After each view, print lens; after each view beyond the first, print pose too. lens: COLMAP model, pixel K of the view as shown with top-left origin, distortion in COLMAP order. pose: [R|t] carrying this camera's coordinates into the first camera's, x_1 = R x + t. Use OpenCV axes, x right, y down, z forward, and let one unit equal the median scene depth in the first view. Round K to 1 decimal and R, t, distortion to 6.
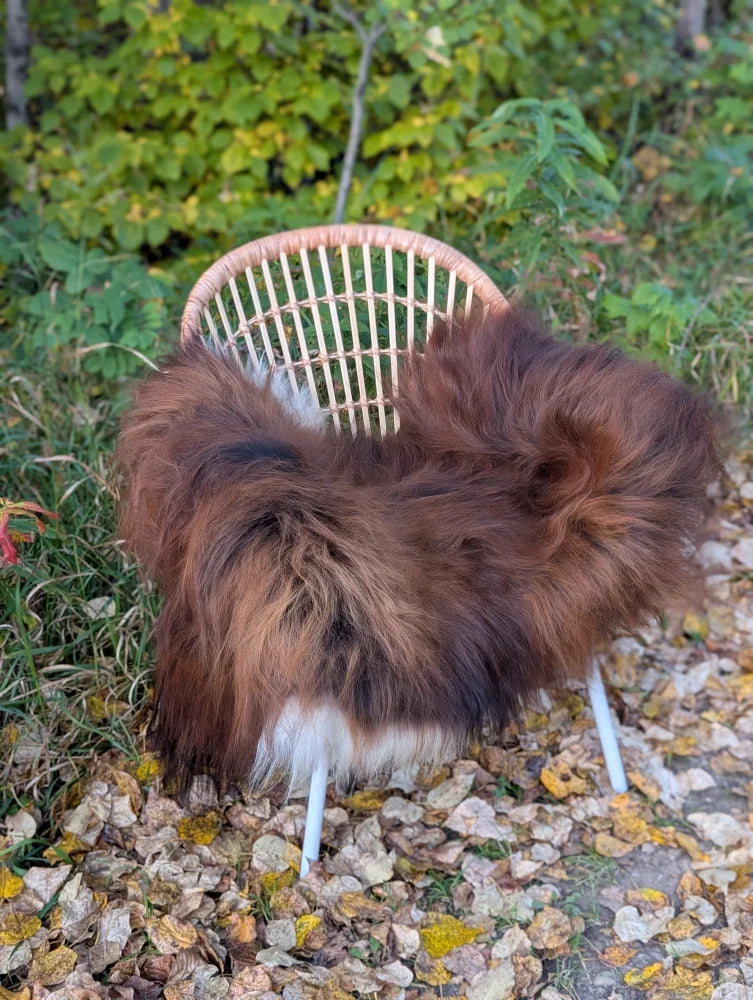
lens RADIAL K [[1450.3, 0, 419.2], [0, 1450.3, 499.2], [0, 0, 1]] dist [0.053036, -0.111765]
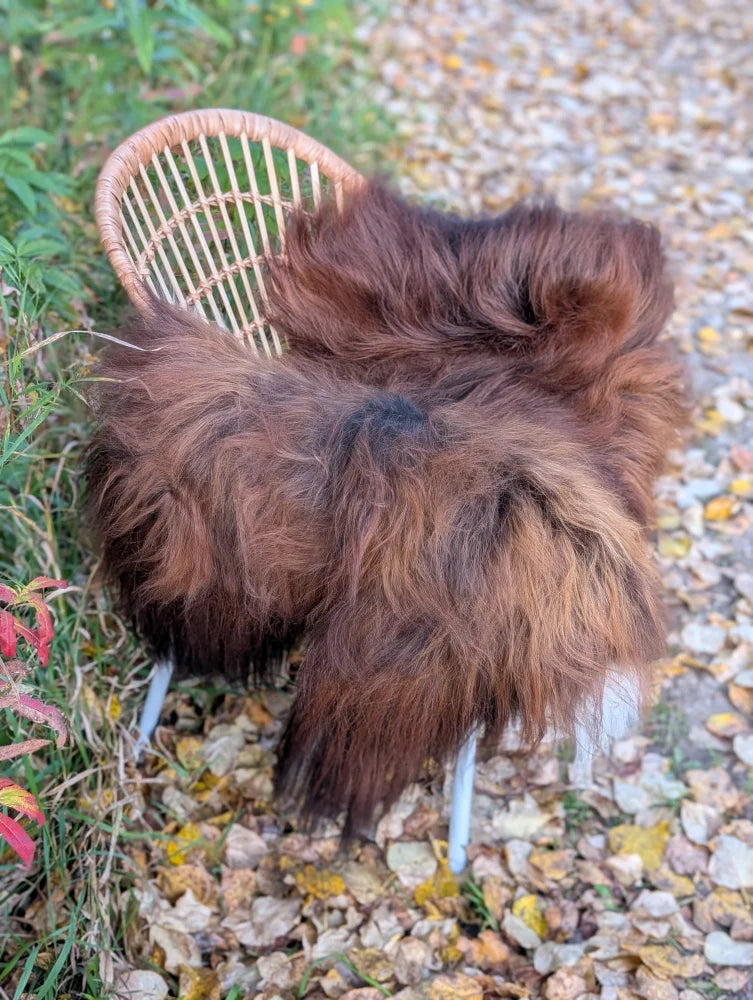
lens RADIAL K [[1428.7, 0, 413.5], [0, 1428.7, 501.1], [0, 0, 1]] dist [0.141561, -0.493067]
pose [[0.731241, -0.321926, 0.601373, -0.522768], [0.244280, 0.946743, 0.209776, -0.130732], [-0.636878, -0.006493, 0.770937, 0.335388]]
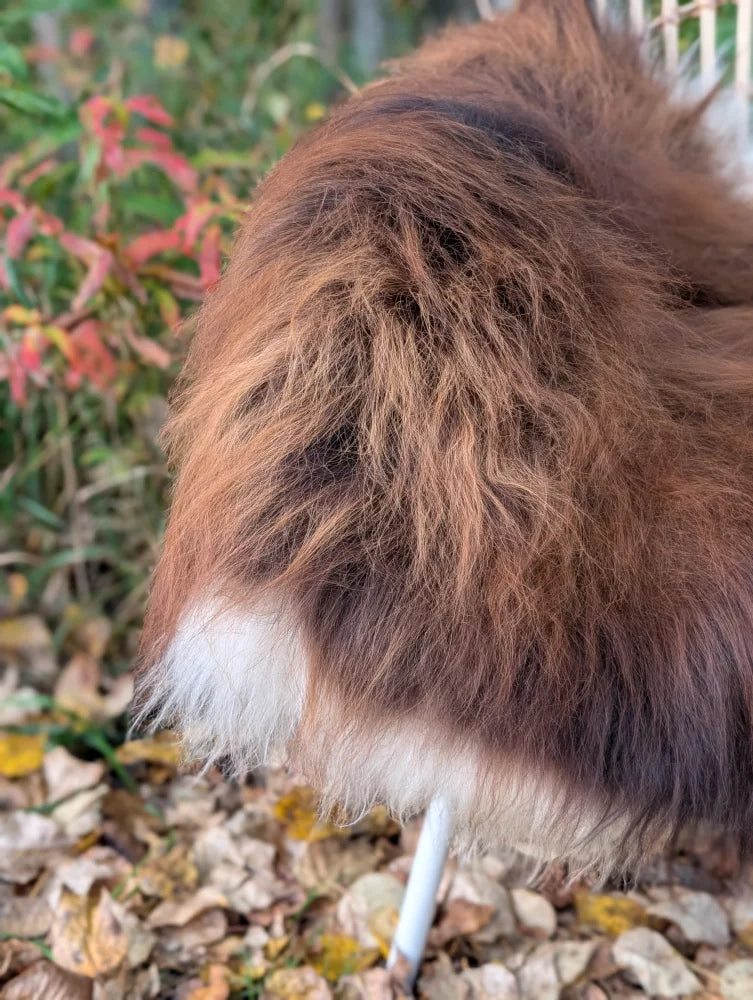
lens RADIAL K [[1472.3, 0, 374.5], [0, 1472.3, 513.7], [0, 0, 1]] dist [0.151255, -0.666917]
pose [[0.733434, 0.300089, -0.609936, 0.186292], [-0.306648, 0.946855, 0.097117, 0.047860], [0.606665, 0.115807, 0.786477, 0.528262]]
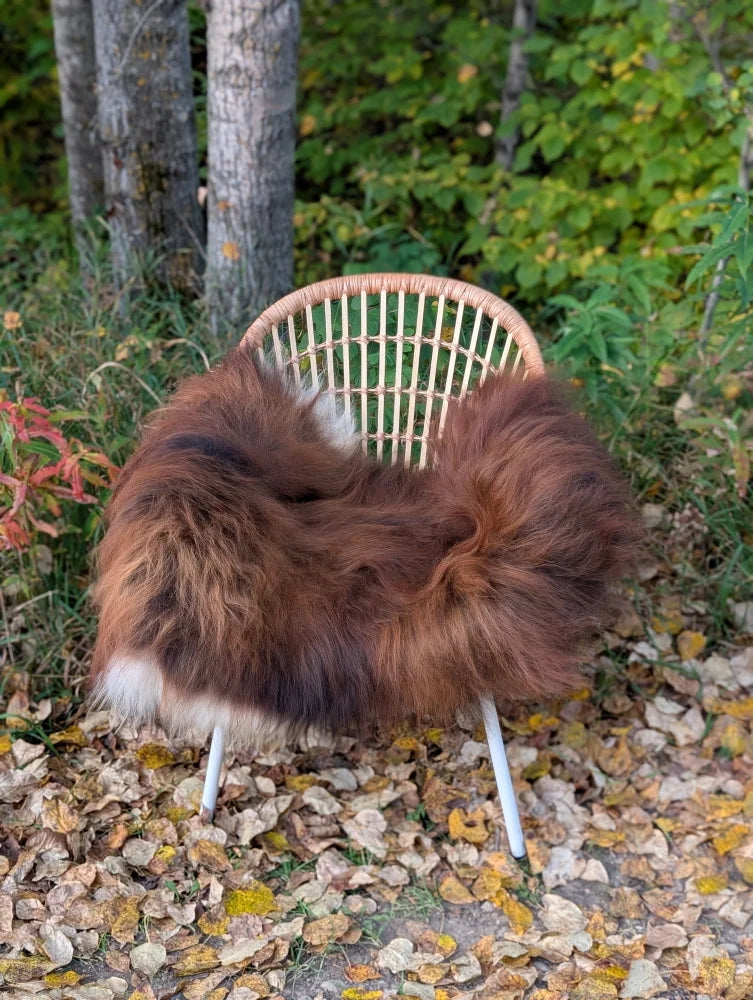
lens RADIAL K [[1470.2, 0, 376.5], [0, 1470.2, 500.0], [0, 0, 1]] dist [0.155398, -0.696792]
pose [[0.847188, 0.221327, -0.482998, 0.521348], [-0.236223, 0.971214, 0.030704, -0.051873], [0.475890, 0.088083, 0.875083, 0.021382]]
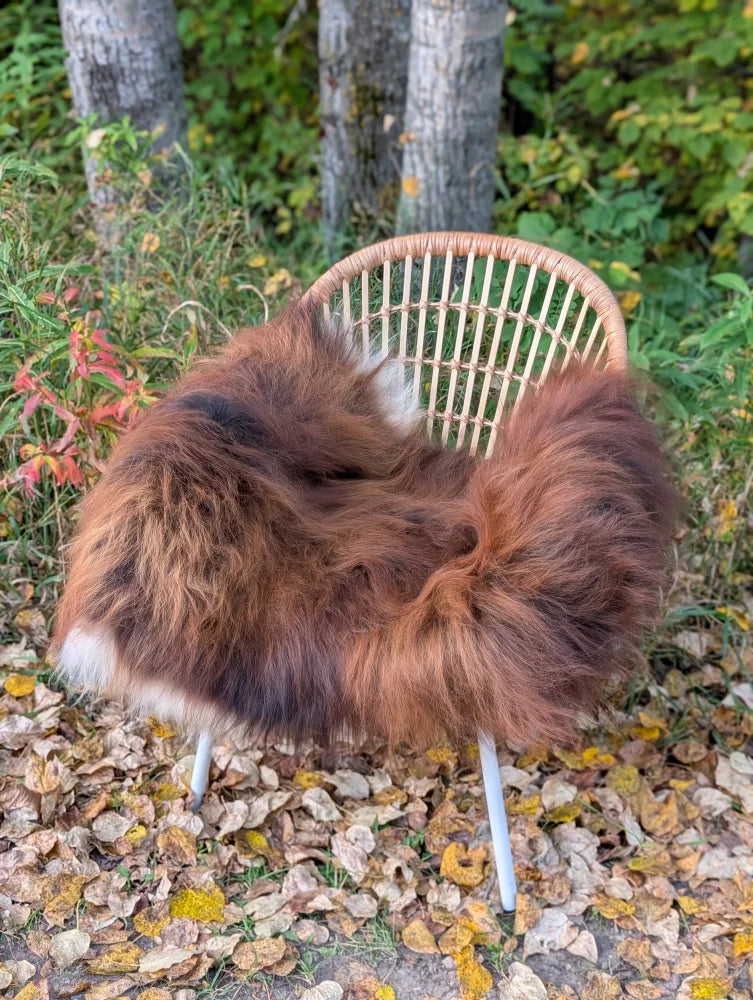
lens RADIAL K [[1472.3, 0, 374.5], [0, 1472.3, 513.7], [0, 0, 1]] dist [0.151255, -0.666917]
pose [[0.679389, 0.355503, -0.641910, 0.611190], [-0.339541, 0.927819, 0.154480, -0.147349], [0.650494, 0.113003, 0.751058, 0.232147]]
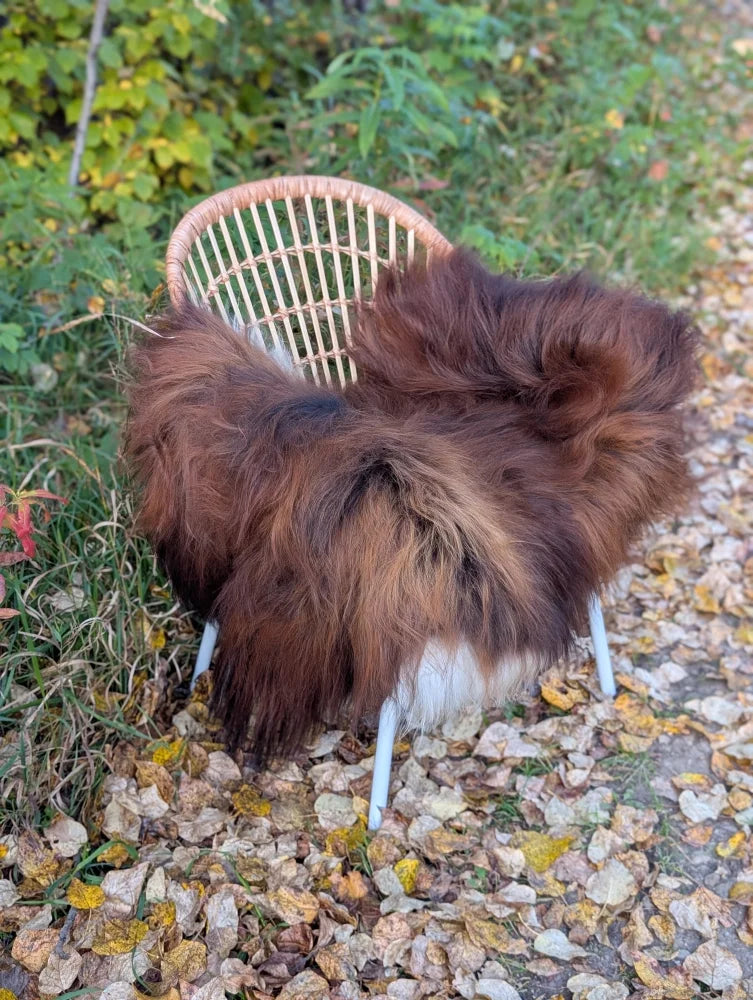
lens RADIAL K [[1428.7, 0, 413.5], [0, 1428.7, 501.1], [0, 0, 1]] dist [0.141561, -0.493067]
pose [[0.942165, -0.126233, 0.310468, -0.317756], [0.119213, 0.991998, 0.041568, -0.000770], [-0.313231, -0.002152, 0.949675, 0.048906]]
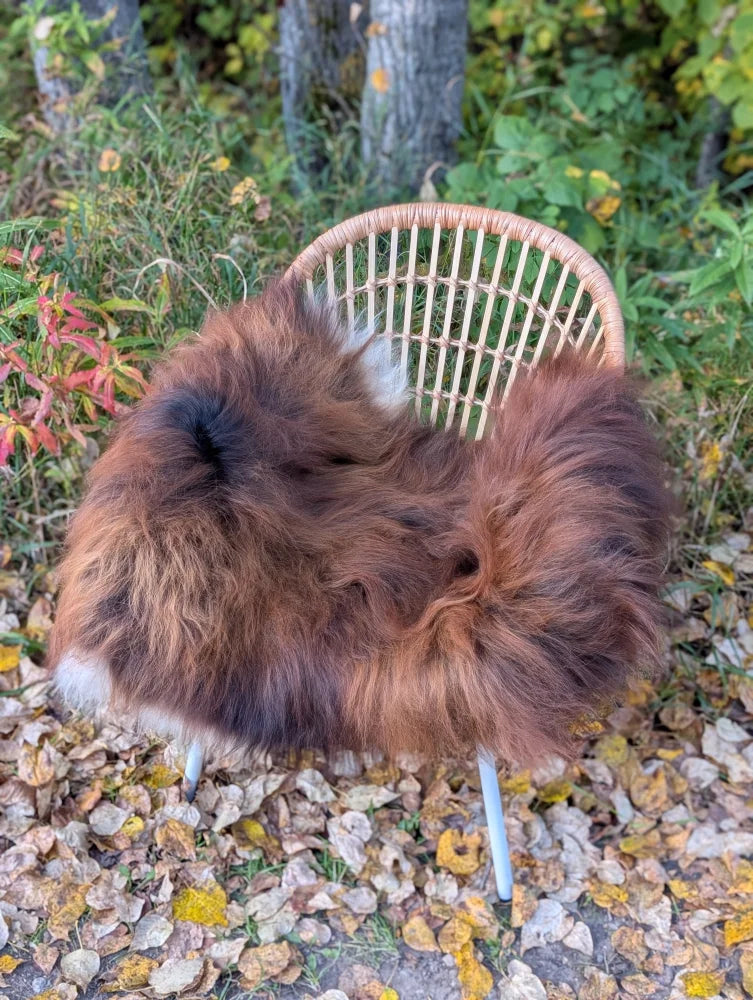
lens RADIAL K [[1470.2, 0, 376.5], [0, 1470.2, 500.0], [0, 0, 1]] dist [0.155398, -0.696792]
pose [[0.708964, 0.430342, -0.558727, 0.519286], [-0.332616, 0.902632, 0.273171, -0.268162], [0.621882, -0.007826, 0.783072, 0.220173]]
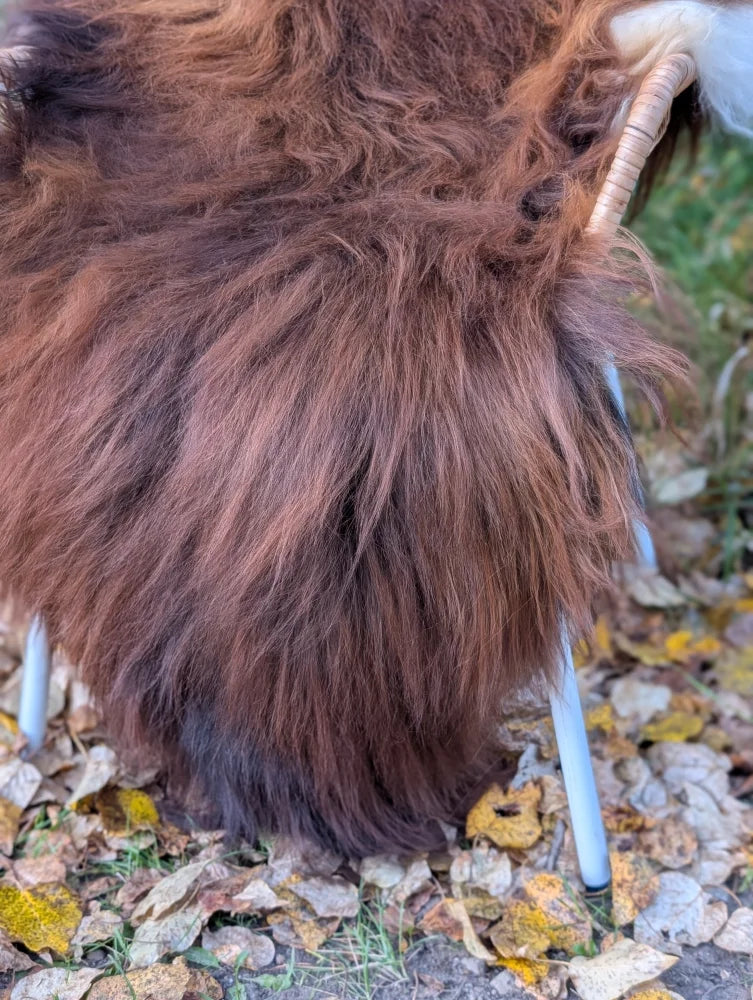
lens RADIAL K [[1470.2, 0, 376.5], [0, 1470.2, 500.0], [0, 0, 1]] dist [0.155398, -0.696792]
pose [[0.735062, 0.275539, -0.619485, 0.380456], [-0.289114, 0.953844, 0.081204, 0.055923], [0.613267, 0.119412, 0.780797, 0.555625]]
